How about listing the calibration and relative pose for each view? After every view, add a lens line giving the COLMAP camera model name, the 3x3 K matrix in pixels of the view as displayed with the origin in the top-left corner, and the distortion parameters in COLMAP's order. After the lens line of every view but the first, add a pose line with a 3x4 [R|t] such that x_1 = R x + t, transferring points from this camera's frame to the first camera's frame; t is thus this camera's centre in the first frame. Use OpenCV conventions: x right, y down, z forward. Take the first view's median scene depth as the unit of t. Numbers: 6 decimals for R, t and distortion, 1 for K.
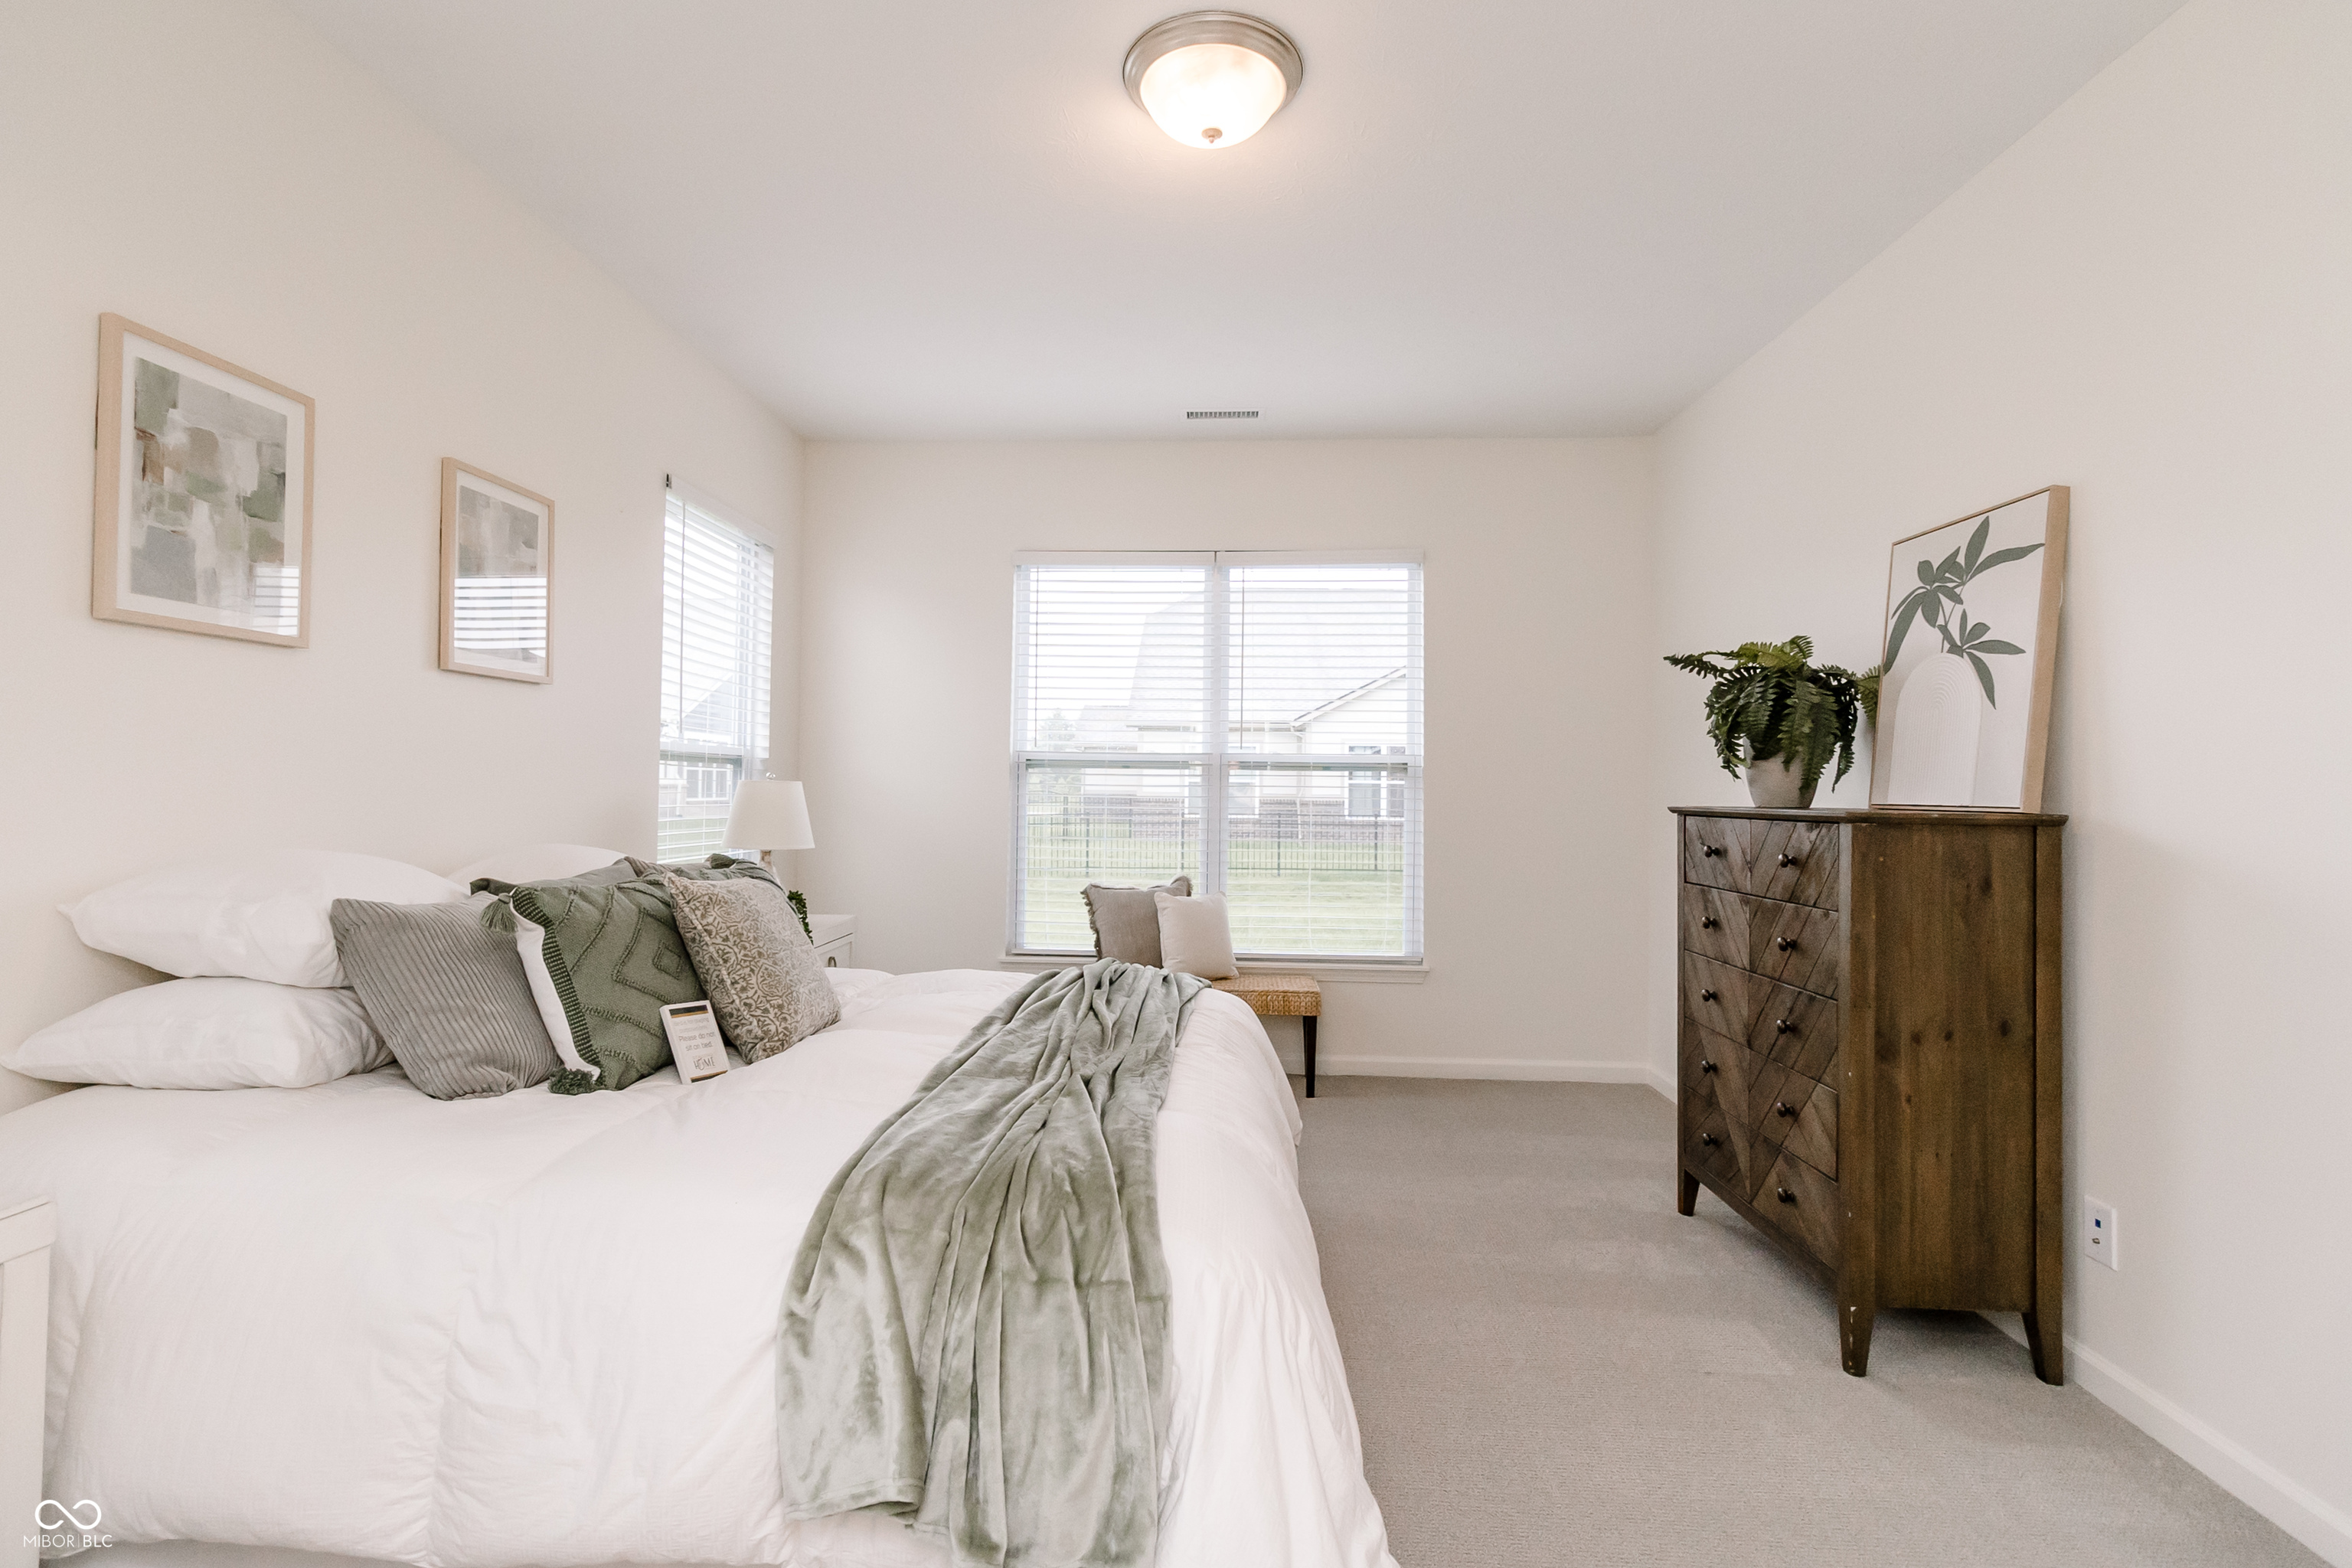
lens RADIAL K [[1085.7, 0, 1161.1], [0, 1085.7, 763.7], [0, 0, 1]] dist [0.001136, -0.000087]
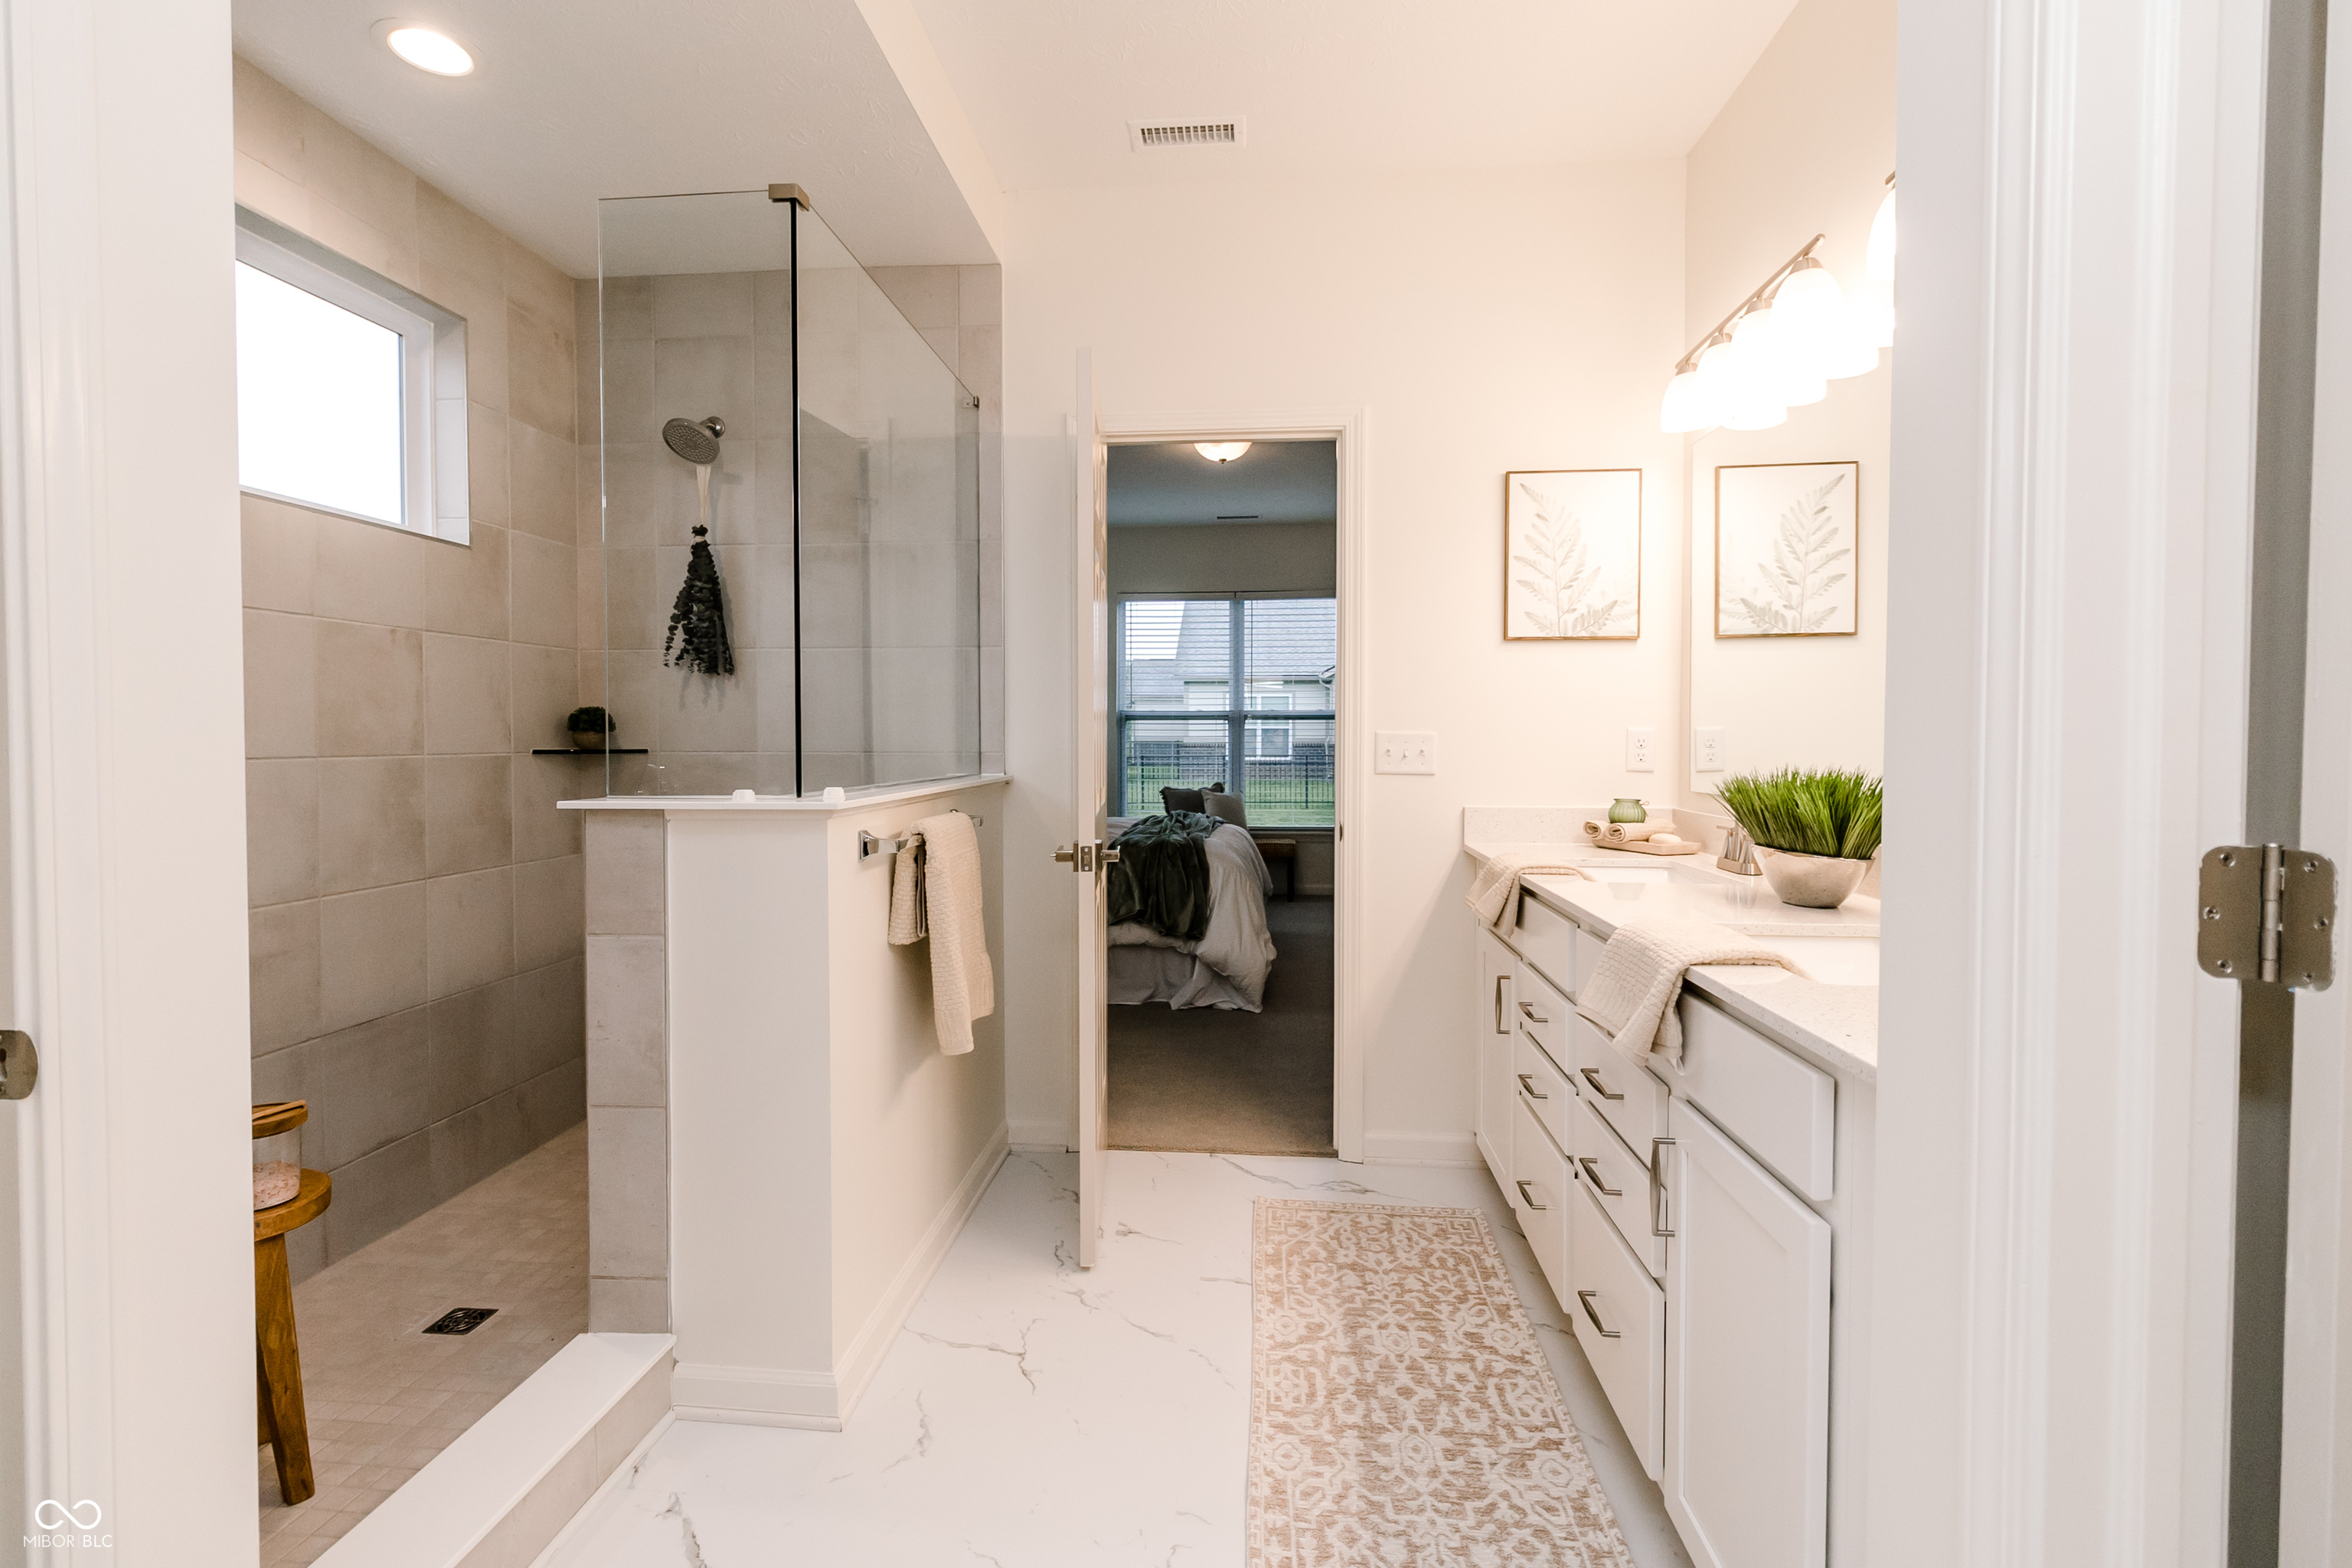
lens RADIAL K [[1085.7, 0, 1161.1], [0, 1085.7, 763.7], [0, 0, 1]] dist [0.001136, -0.000087]
pose [[0.999109, -0.010466, -0.040891, -0.000125], [0.012394, 0.998810, 0.047180, -0.011151], [0.040348, -0.047644, 0.998049, -1.009272]]
